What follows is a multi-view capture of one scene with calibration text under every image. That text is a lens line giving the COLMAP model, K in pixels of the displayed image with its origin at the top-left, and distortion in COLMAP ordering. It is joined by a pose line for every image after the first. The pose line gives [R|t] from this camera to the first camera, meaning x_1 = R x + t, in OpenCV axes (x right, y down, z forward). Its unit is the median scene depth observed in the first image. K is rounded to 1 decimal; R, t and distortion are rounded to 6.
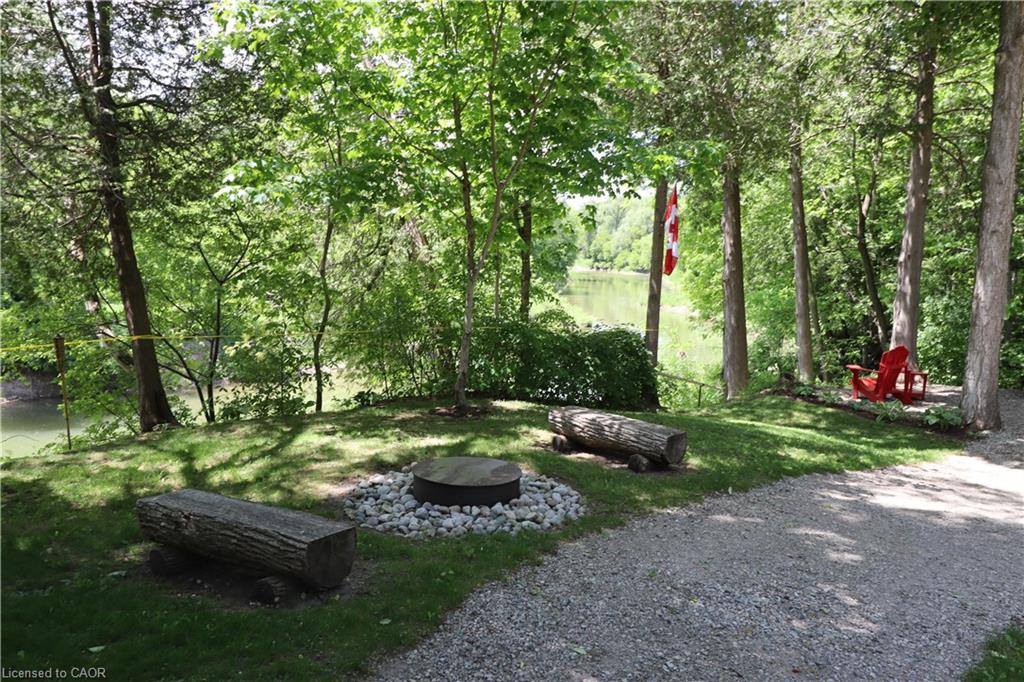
lens RADIAL K [[779.6, 0, 515.6], [0, 779.6, 338.9], [0, 0, 1]] dist [0.003703, -0.000122]
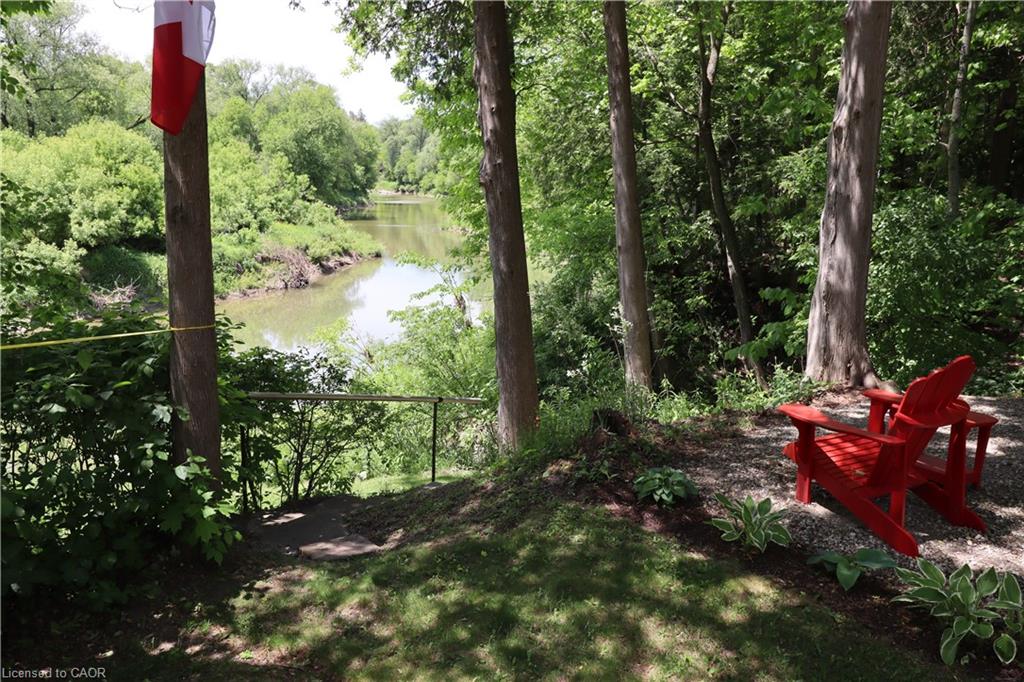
lens RADIAL K [[779.6, 0, 515.6], [0, 779.6, 338.9], [0, 0, 1]] dist [0.003703, -0.000122]
pose [[0.971894, -0.058887, 0.227936, 0.116345], [0.036904, 0.994349, 0.099536, -0.016752], [-0.232510, -0.088327, 0.968575, 0.343749]]
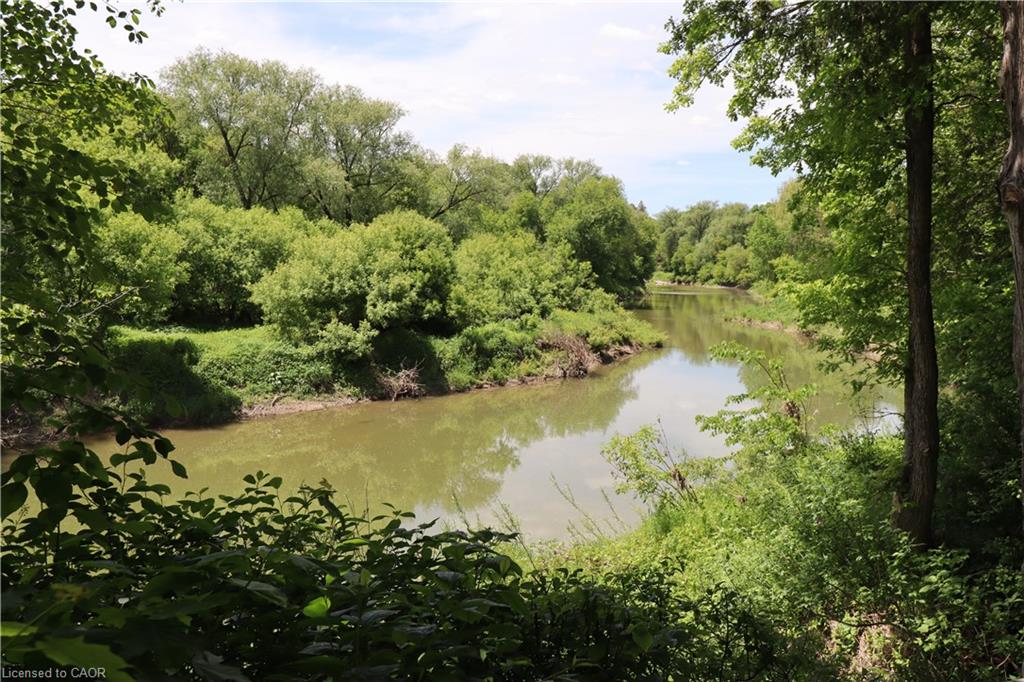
lens RADIAL K [[779.6, 0, 515.6], [0, 779.6, 338.9], [0, 0, 1]] dist [0.003703, -0.000122]
pose [[0.994298, -0.003634, -0.106571, 0.094751], [0.001273, 0.999752, -0.022216, -0.018689], [0.106625, 0.021953, 0.994057, 0.514055]]
